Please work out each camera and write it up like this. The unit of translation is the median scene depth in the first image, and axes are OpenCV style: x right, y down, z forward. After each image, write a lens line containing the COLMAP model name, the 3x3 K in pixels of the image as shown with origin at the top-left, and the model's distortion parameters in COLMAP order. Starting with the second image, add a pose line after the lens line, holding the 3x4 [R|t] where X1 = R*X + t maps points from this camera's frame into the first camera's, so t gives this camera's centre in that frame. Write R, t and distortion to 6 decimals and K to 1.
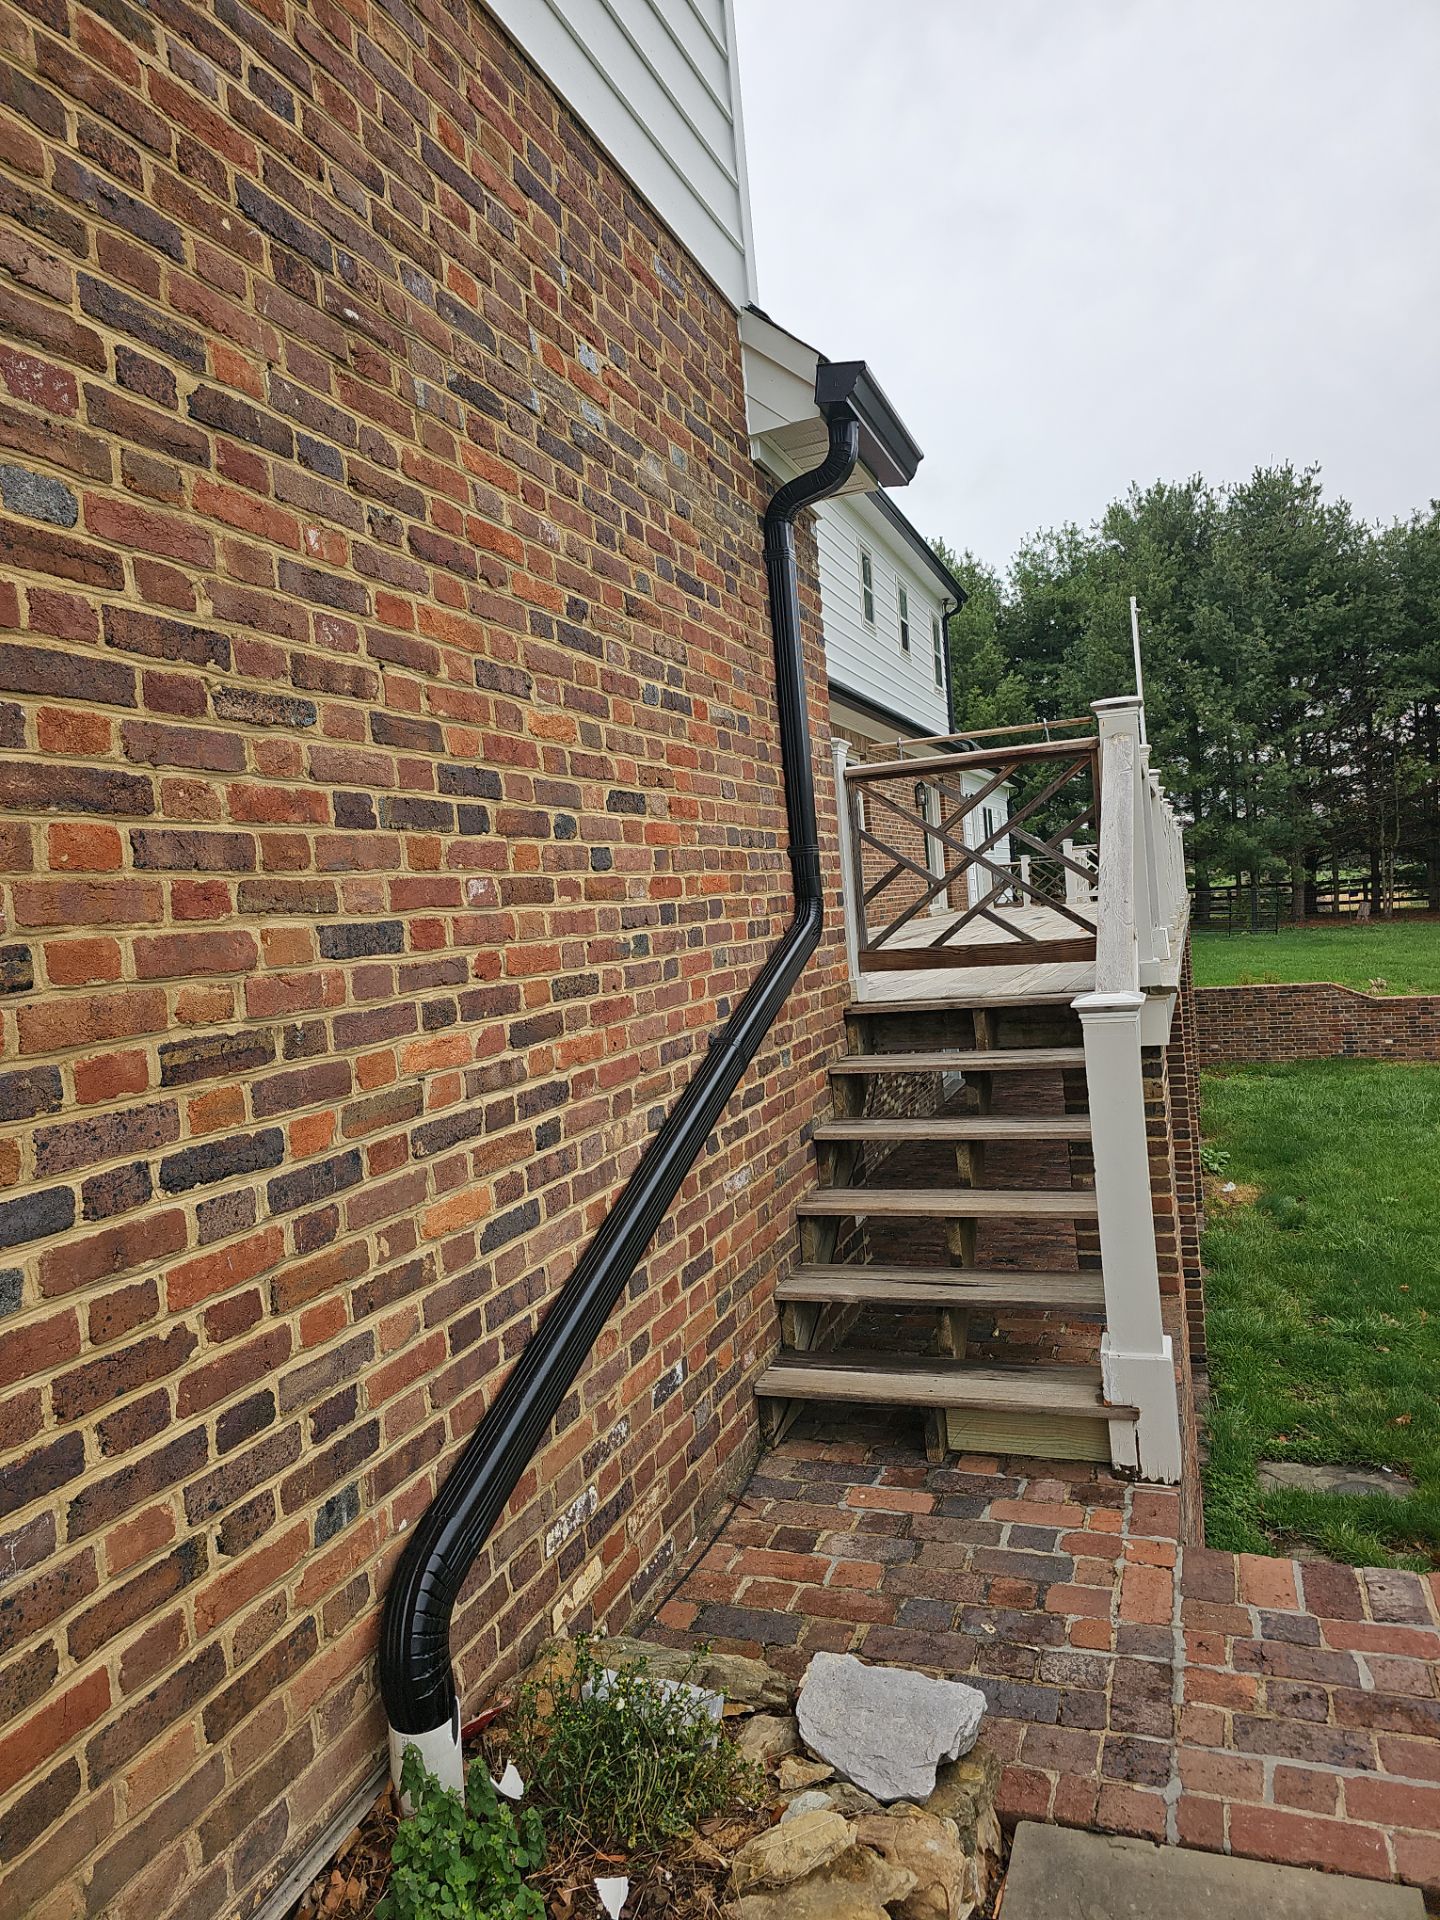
lens RADIAL K [[1262.9, 0, 710.2], [0, 1262.9, 941.2], [0, 0, 1]] dist [0.055571, -0.045884]
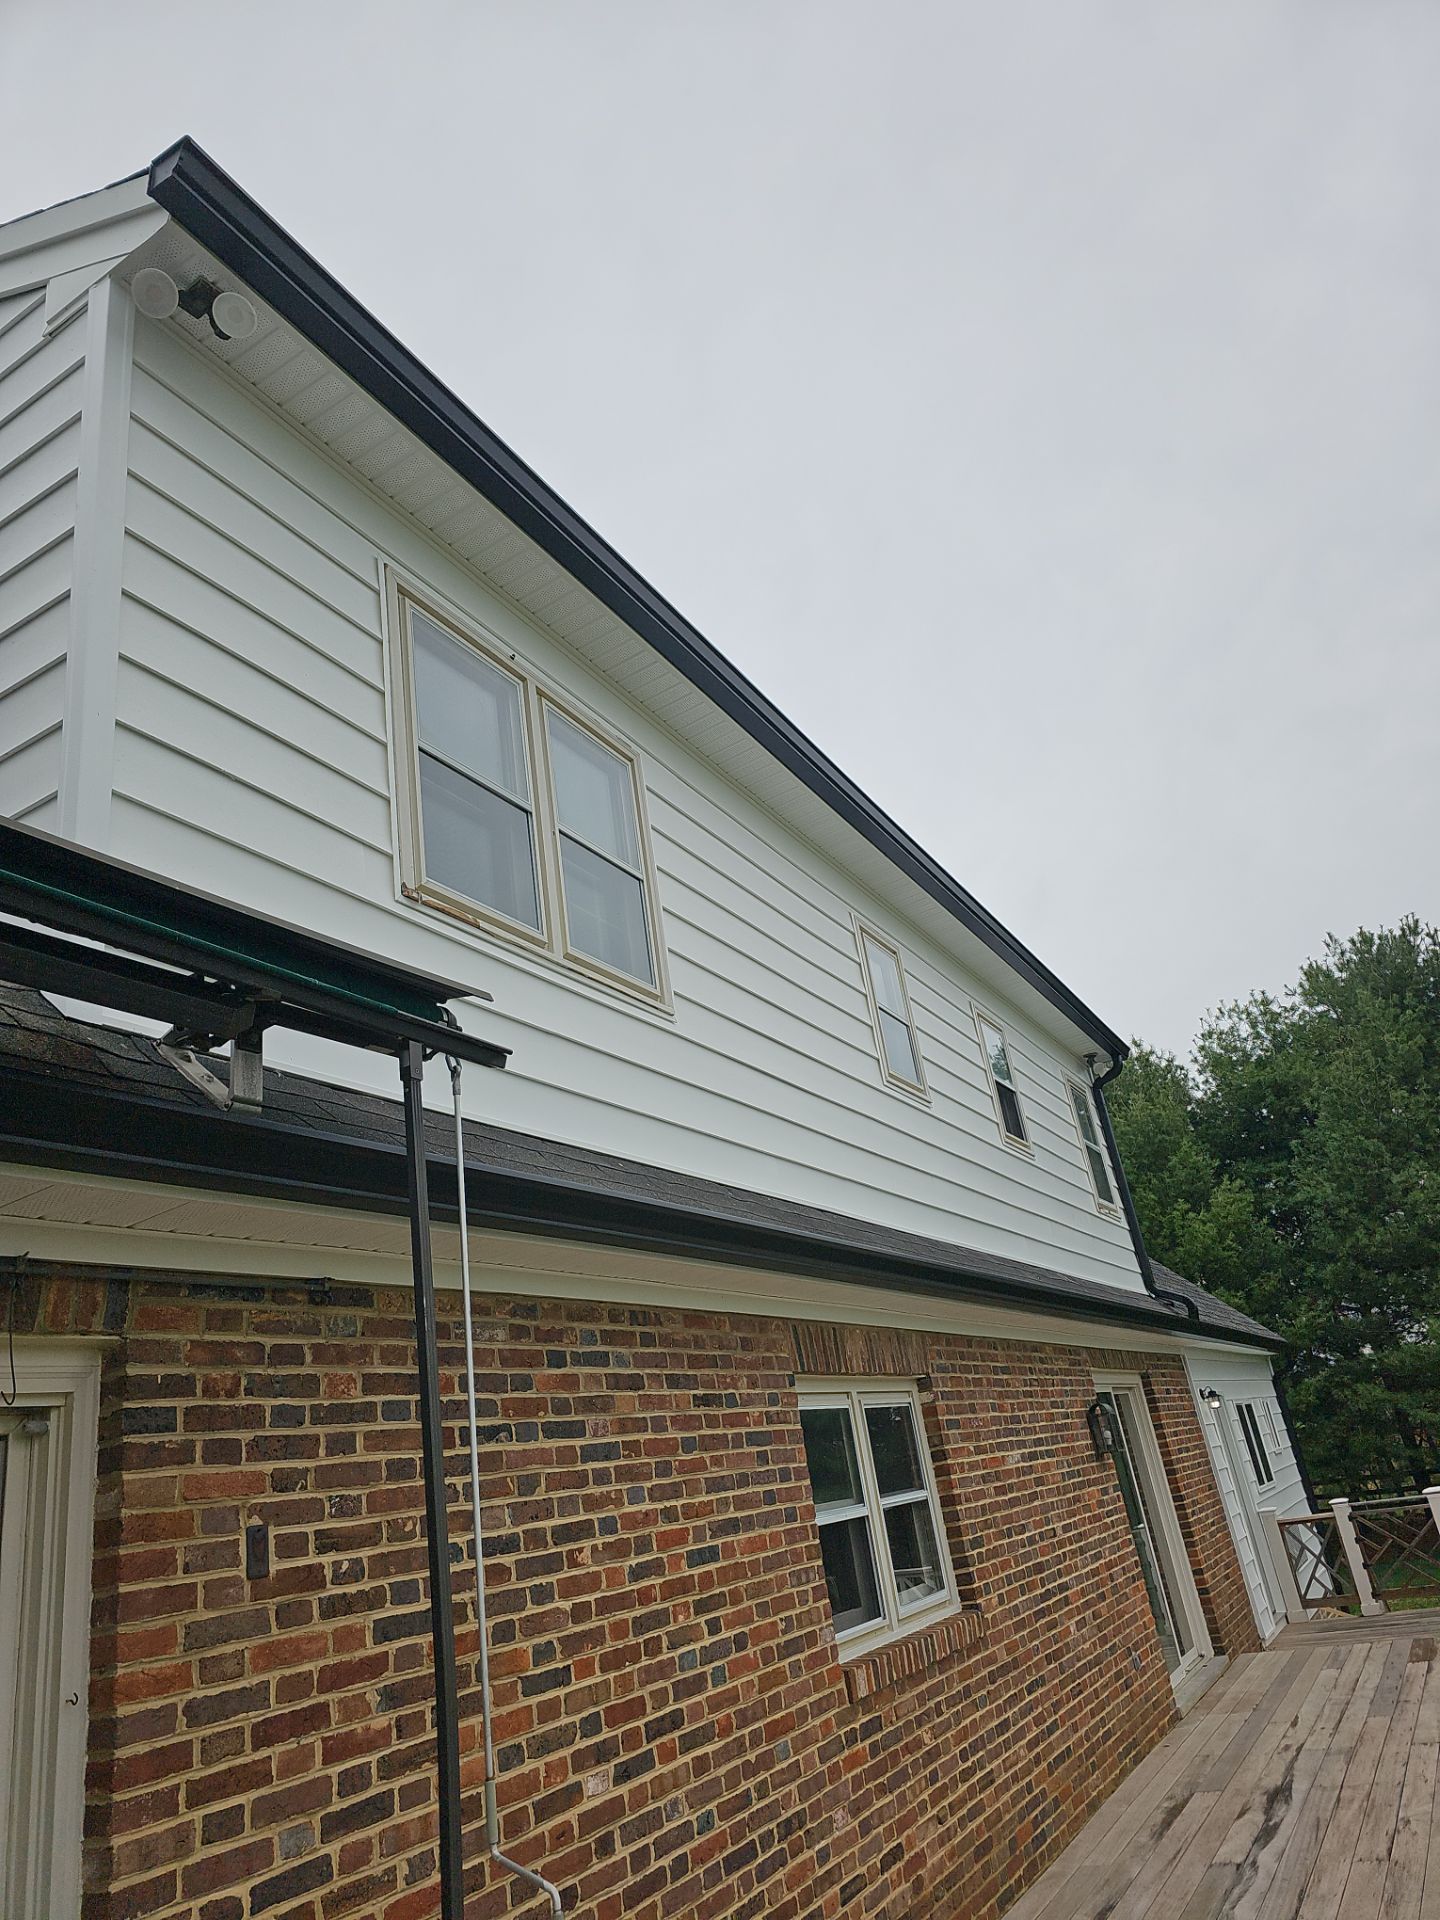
lens RADIAL K [[1262.9, 0, 731.9], [0, 1262.9, 975.8], [0, 0, 1]] dist [0.055571, -0.045884]
pose [[0.986291, -0.120390, -0.112855, 0.092486], [0.066648, 0.916271, -0.394976, -0.082023], [0.150956, 0.382040, 0.911733, 0.426012]]
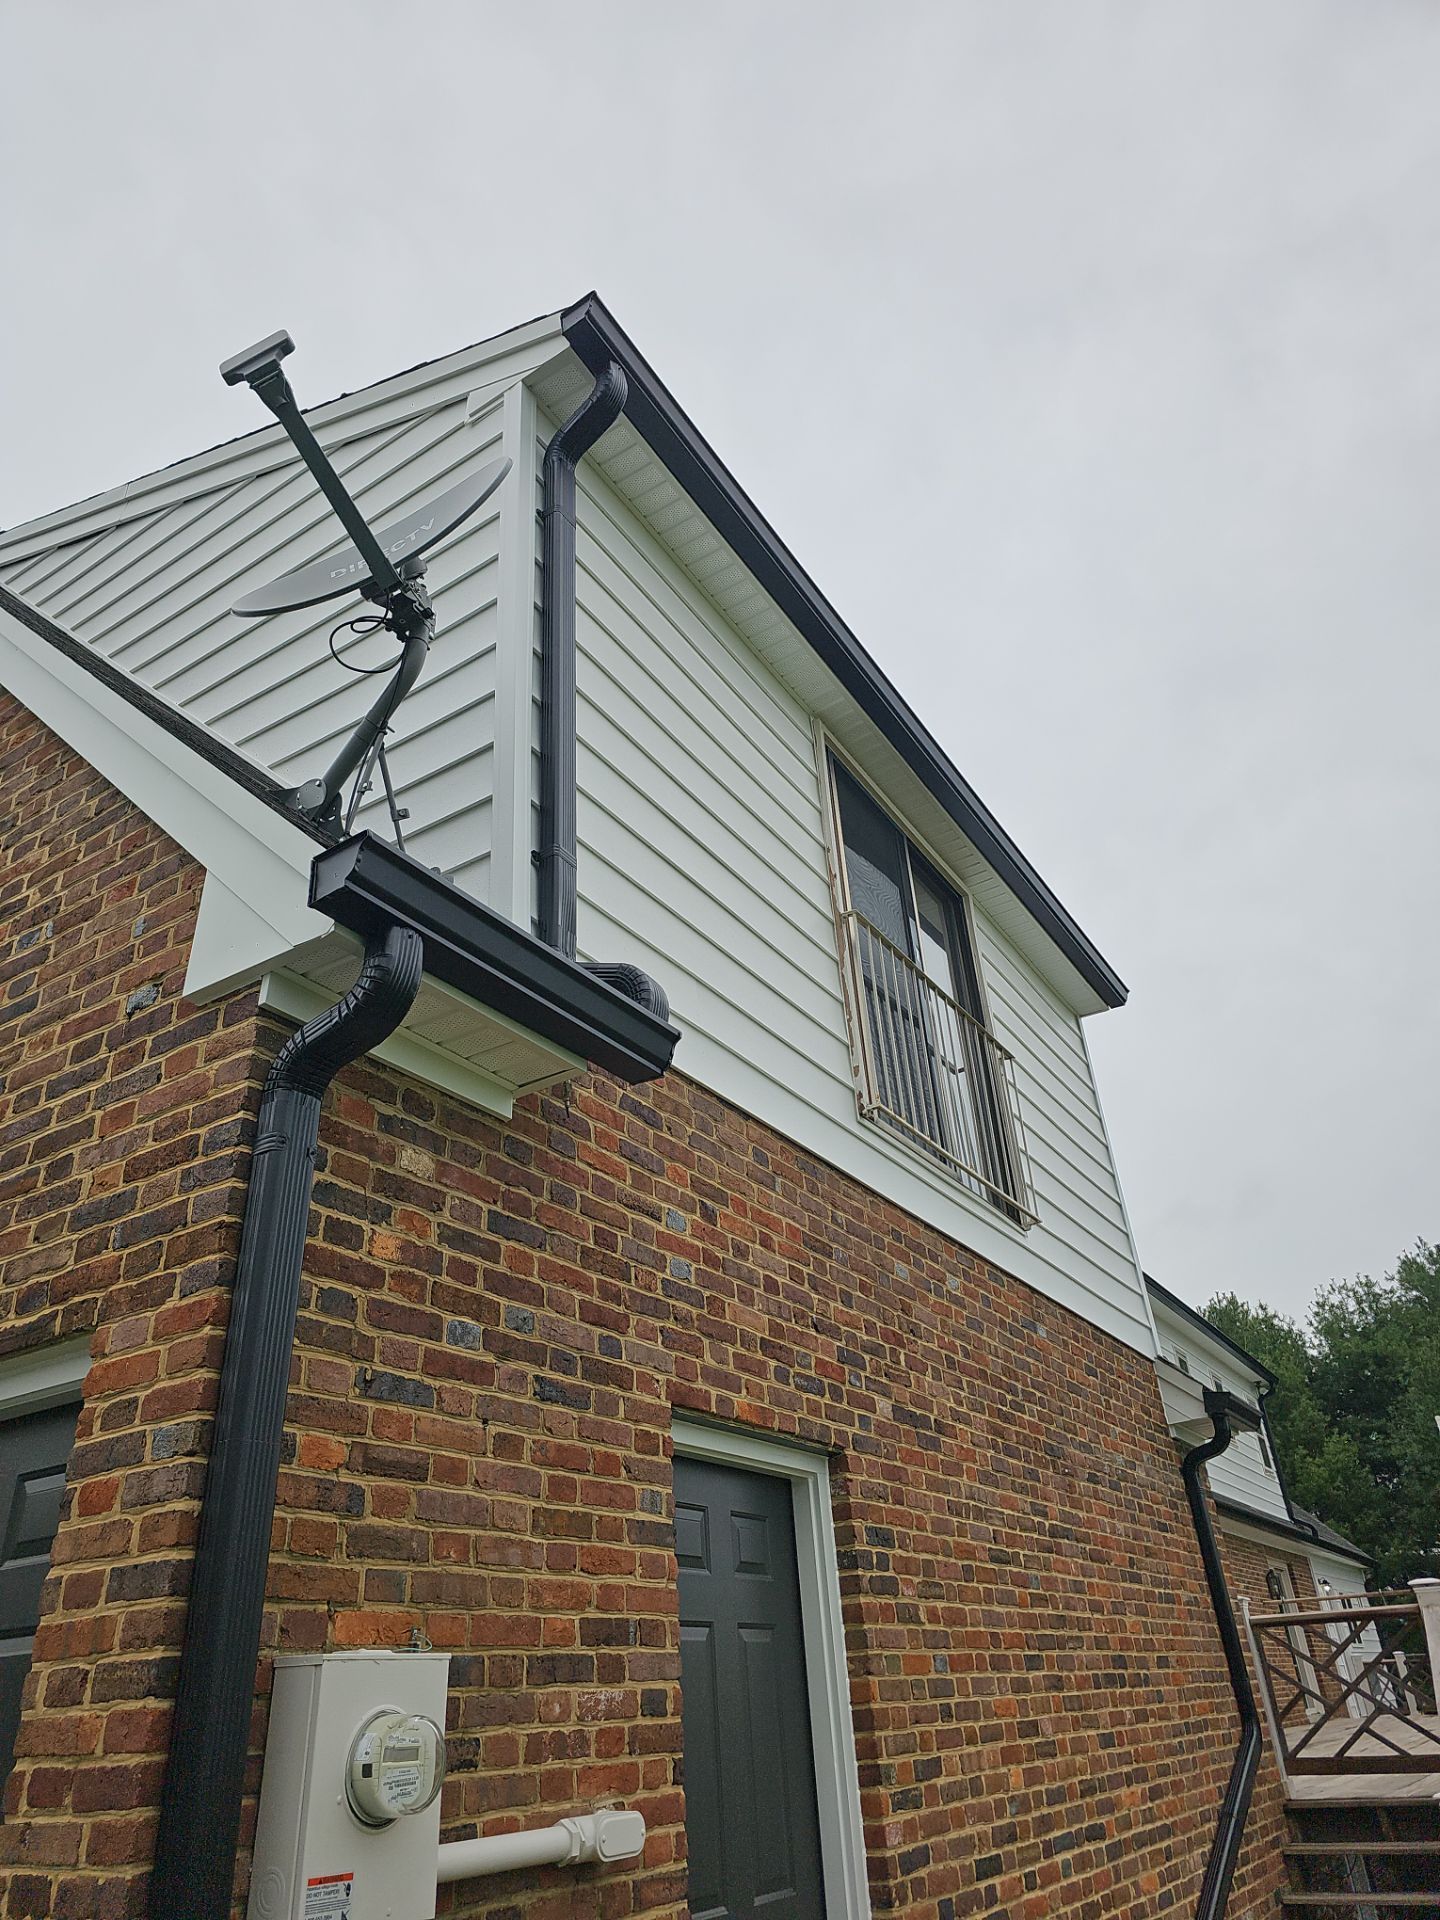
lens RADIAL K [[1262.9, 0, 702.7], [0, 1262.9, 953.3], [0, 0, 1]] dist [0.055571, -0.045884]
pose [[0.978667, -0.079081, -0.189626, -0.043837], [-0.031417, 0.854501, -0.518498, 0.000891], [0.203039, 0.513394, 0.833787, -0.203010]]
